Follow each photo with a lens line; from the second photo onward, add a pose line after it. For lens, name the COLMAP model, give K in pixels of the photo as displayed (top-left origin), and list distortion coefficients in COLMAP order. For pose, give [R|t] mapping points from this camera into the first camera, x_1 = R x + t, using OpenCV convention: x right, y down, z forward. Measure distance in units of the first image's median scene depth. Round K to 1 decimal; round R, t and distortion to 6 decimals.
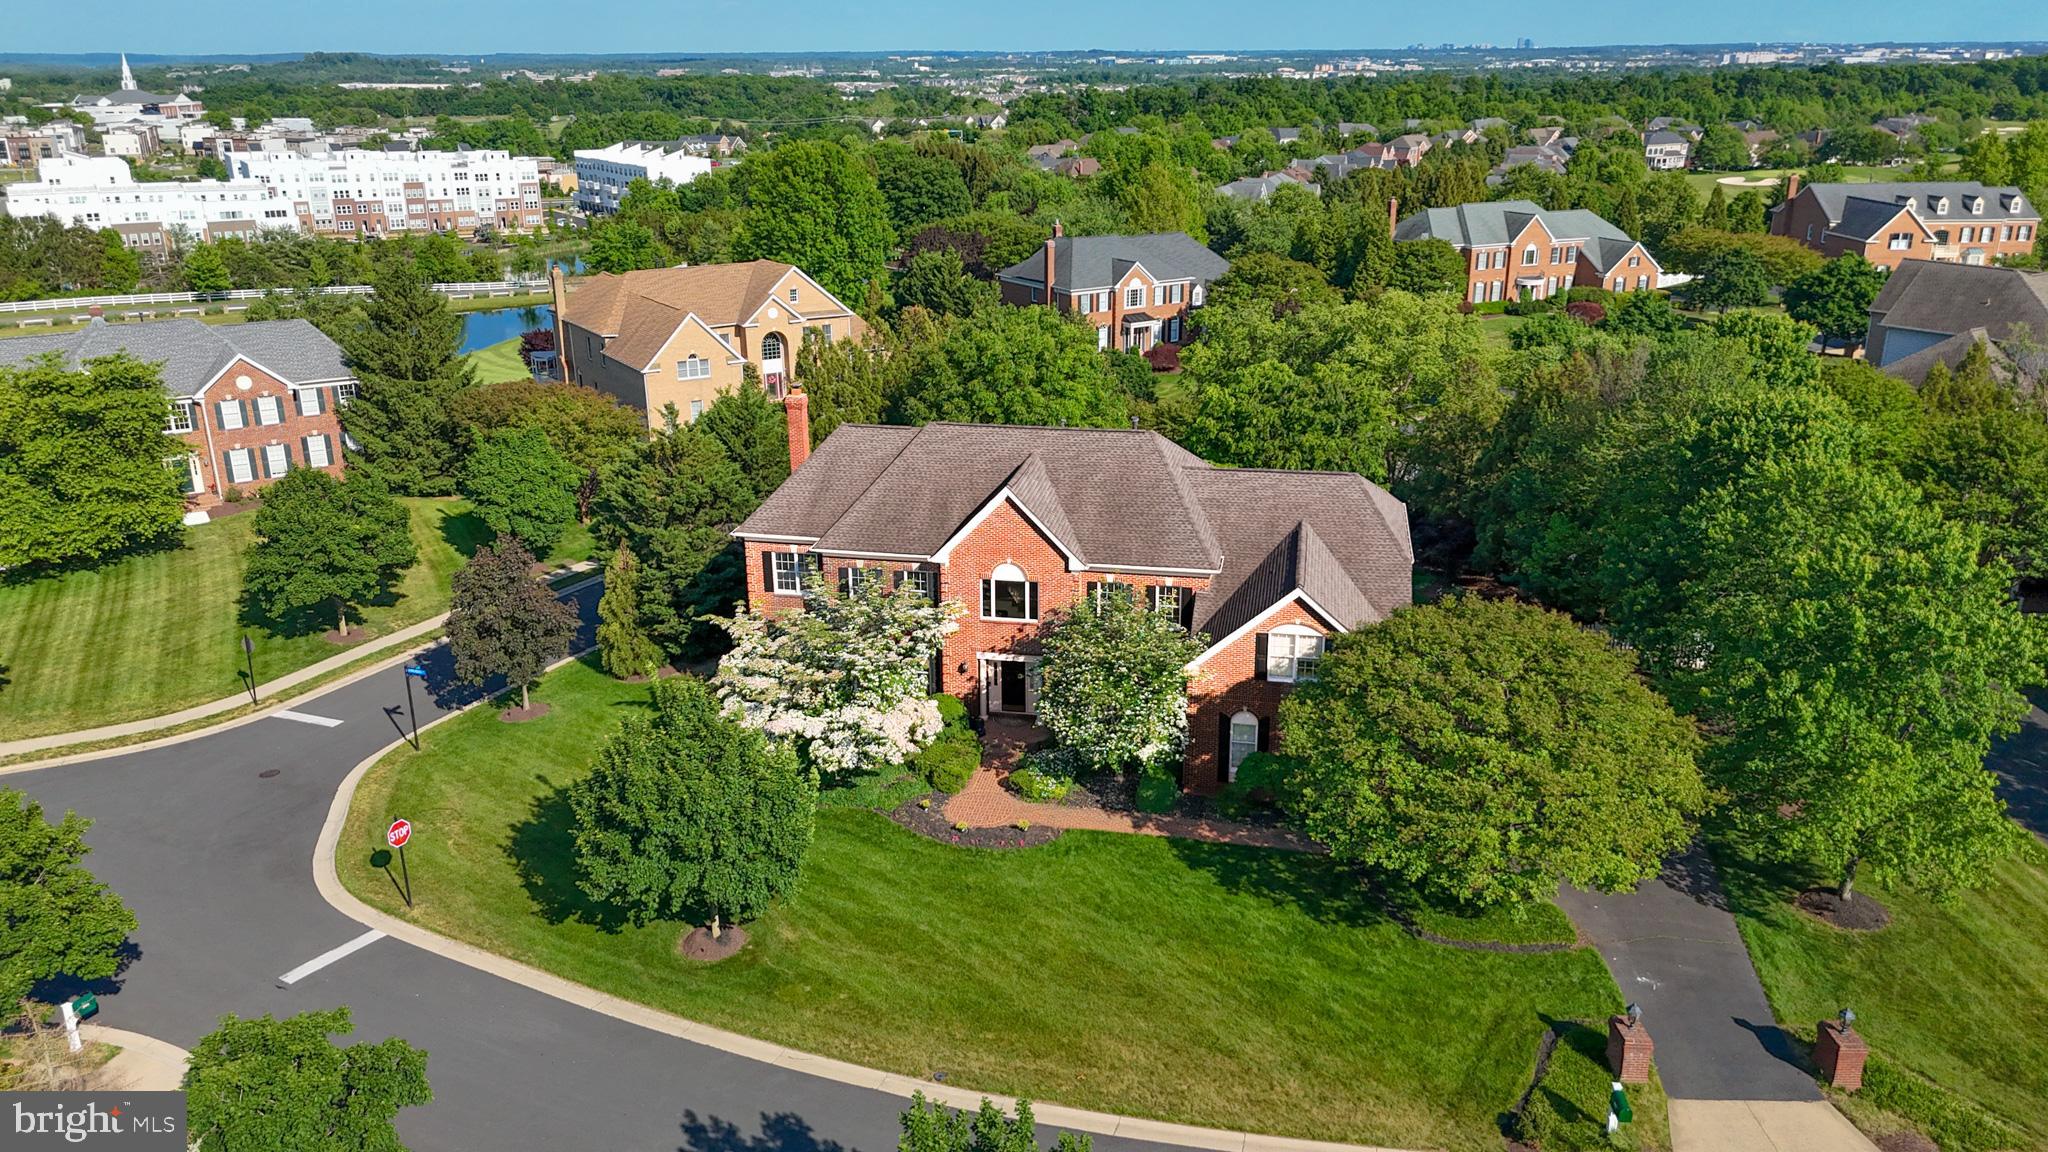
lens RADIAL K [[1503.6, 0, 1031.5], [0, 1503.6, 580.4], [0, 0, 1]] dist [0.065745, -0.074335]
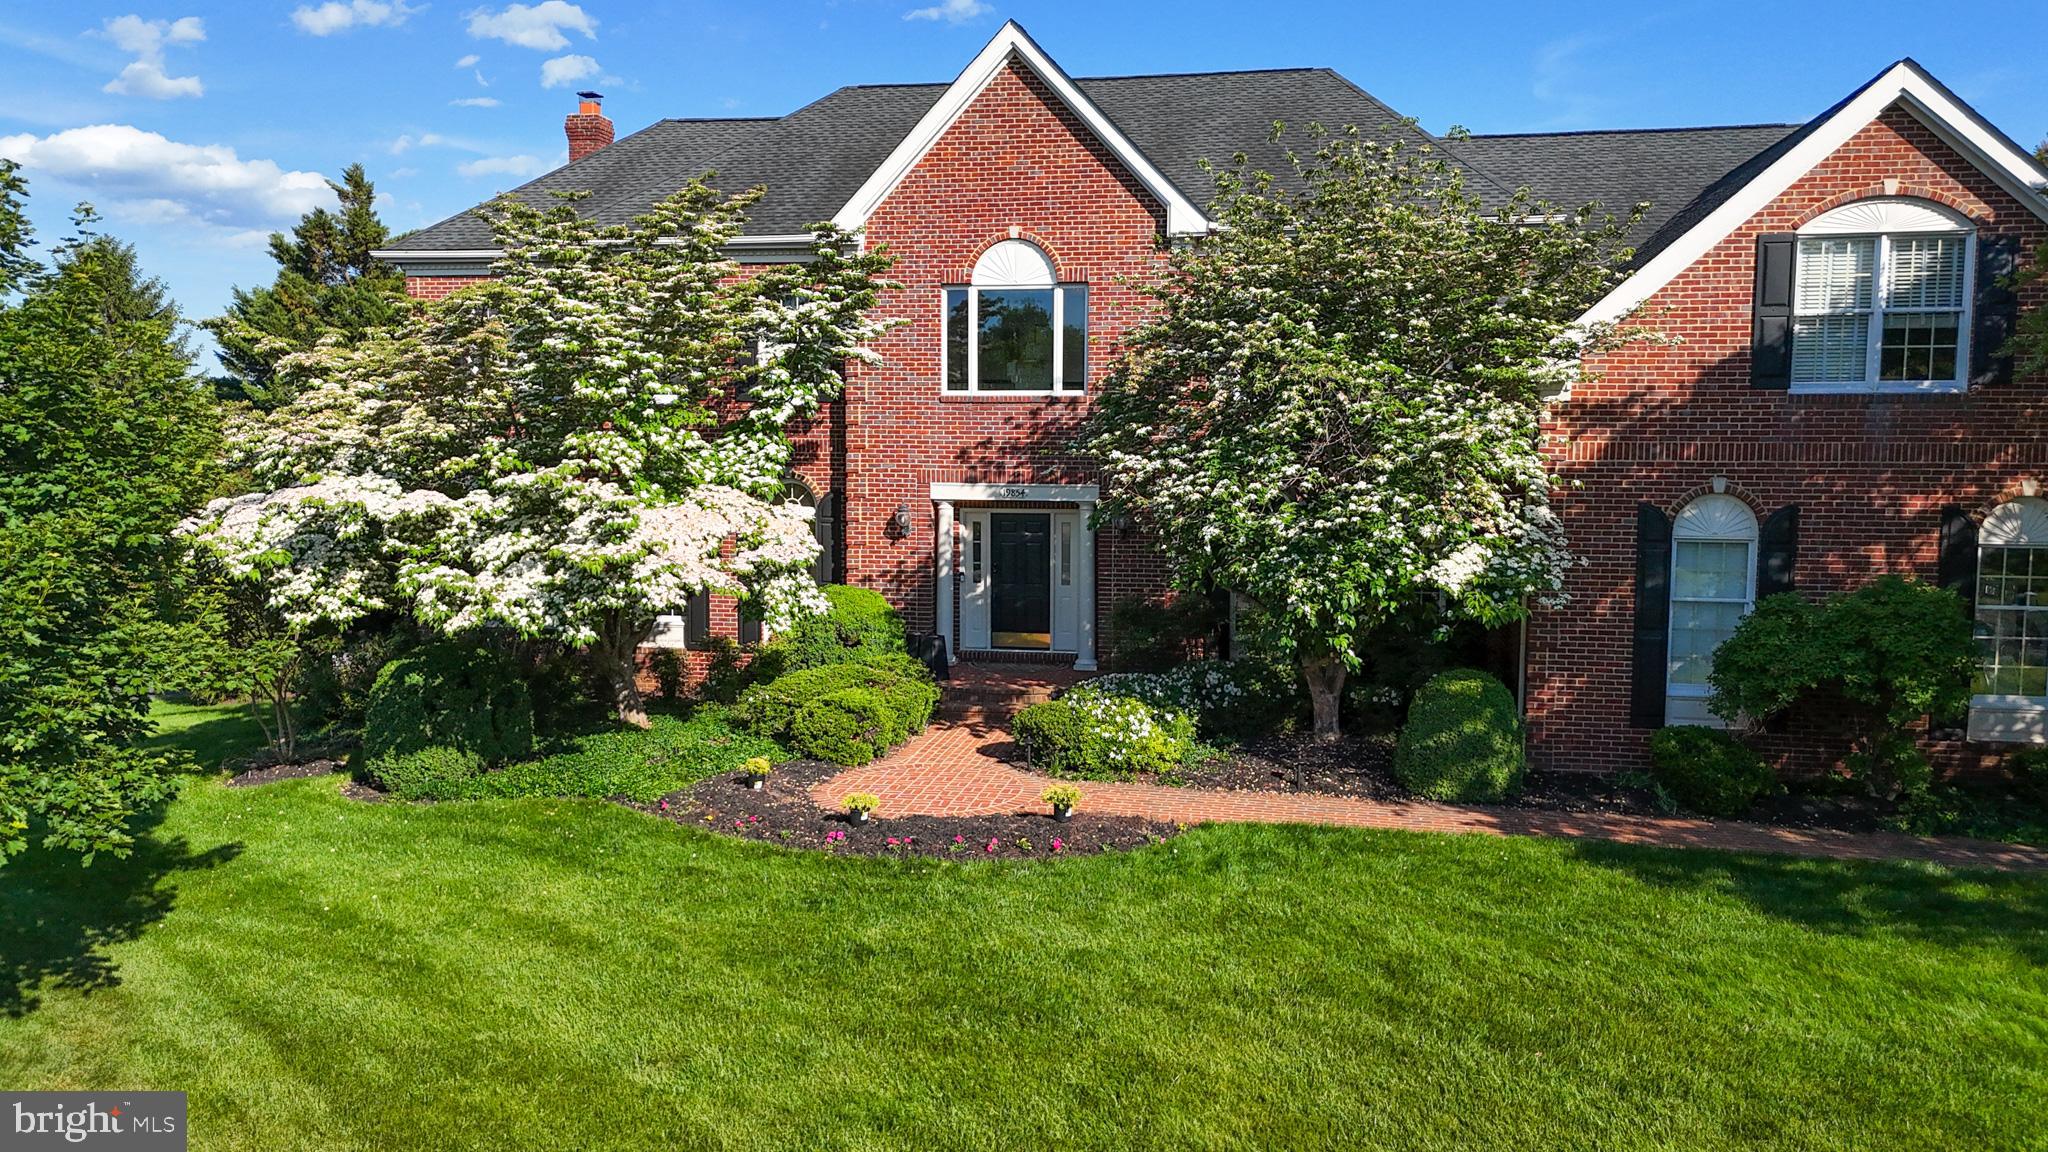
lens RADIAL K [[1522.3, 0, 1024.0], [0, 1522.3, 576.0], [0, 0, 1]] dist [0.072248, -0.077850]
pose [[0.999934, 0.010143, 0.005432, -0.013546], [-0.008502, 0.969464, -0.245085, 0.174602], [-0.007752, 0.245023, 0.969486, 0.618079]]
